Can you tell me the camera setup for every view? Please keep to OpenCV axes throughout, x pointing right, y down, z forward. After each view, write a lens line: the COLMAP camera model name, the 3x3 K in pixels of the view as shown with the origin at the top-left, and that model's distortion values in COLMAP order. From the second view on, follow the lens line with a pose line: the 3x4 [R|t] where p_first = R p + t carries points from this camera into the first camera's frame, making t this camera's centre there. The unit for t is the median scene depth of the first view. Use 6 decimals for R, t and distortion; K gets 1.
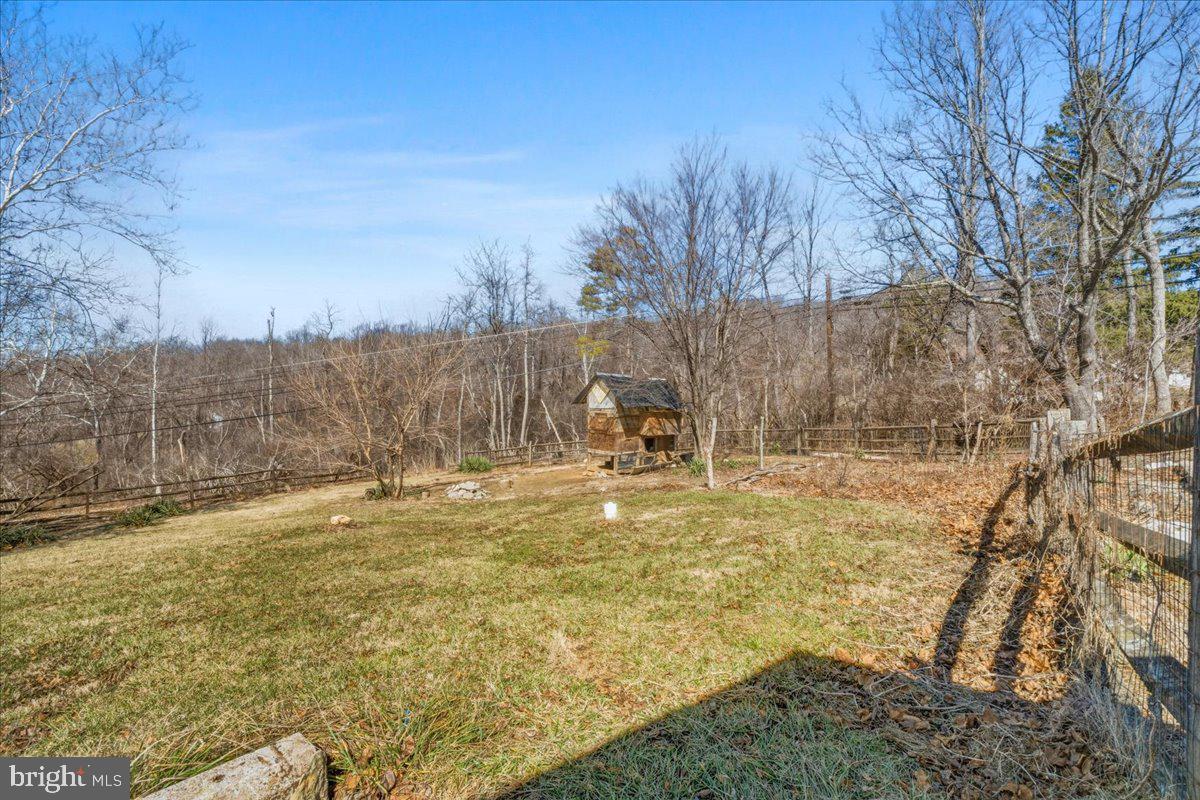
lens RADIAL K [[548.3, 0, 602.1], [0, 548.3, 399.1], [0, 0, 1]] dist [-0.000397, 0.000085]
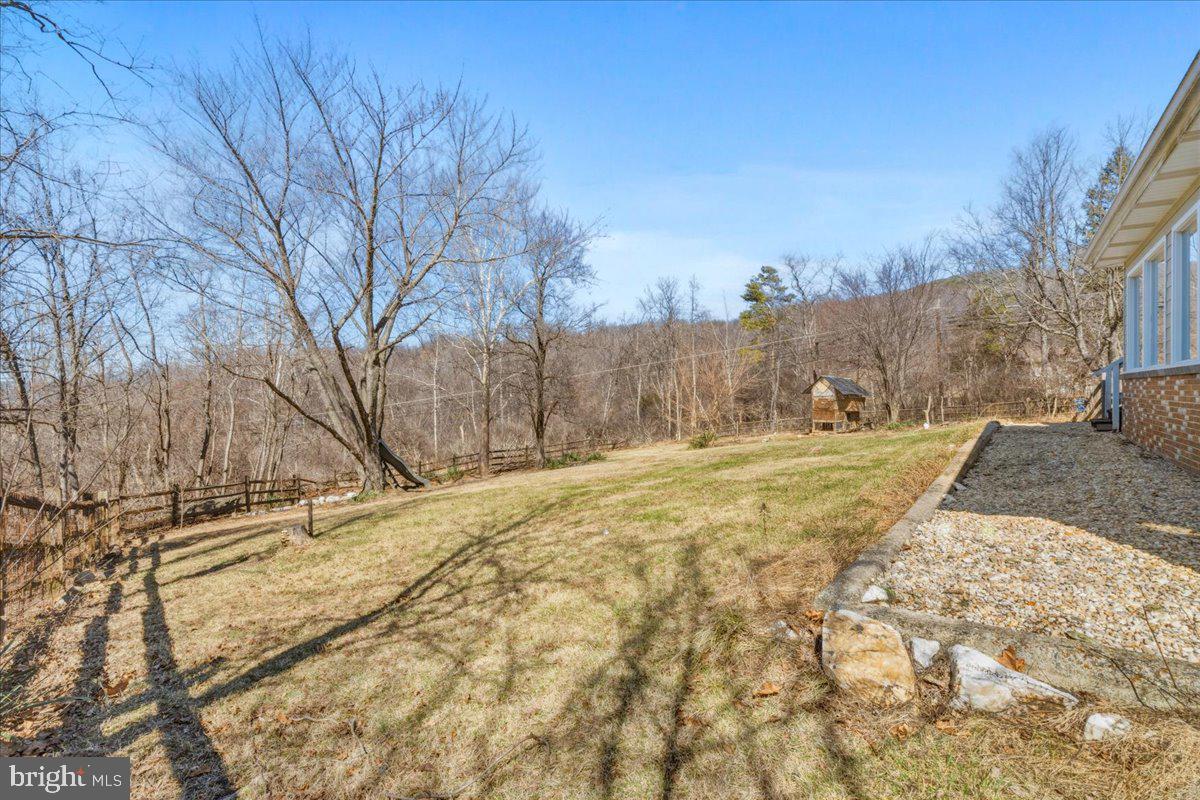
lens RADIAL K [[548.3, 0, 597.8], [0, 548.3, 398.5], [0, 0, 1]] dist [-0.000397, 0.000085]
pose [[0.998359, -0.019485, -0.053843, -0.628553], [0.019643, 0.999804, 0.002408, 0.007082], [0.053785, -0.003462, 0.998547, -0.779457]]
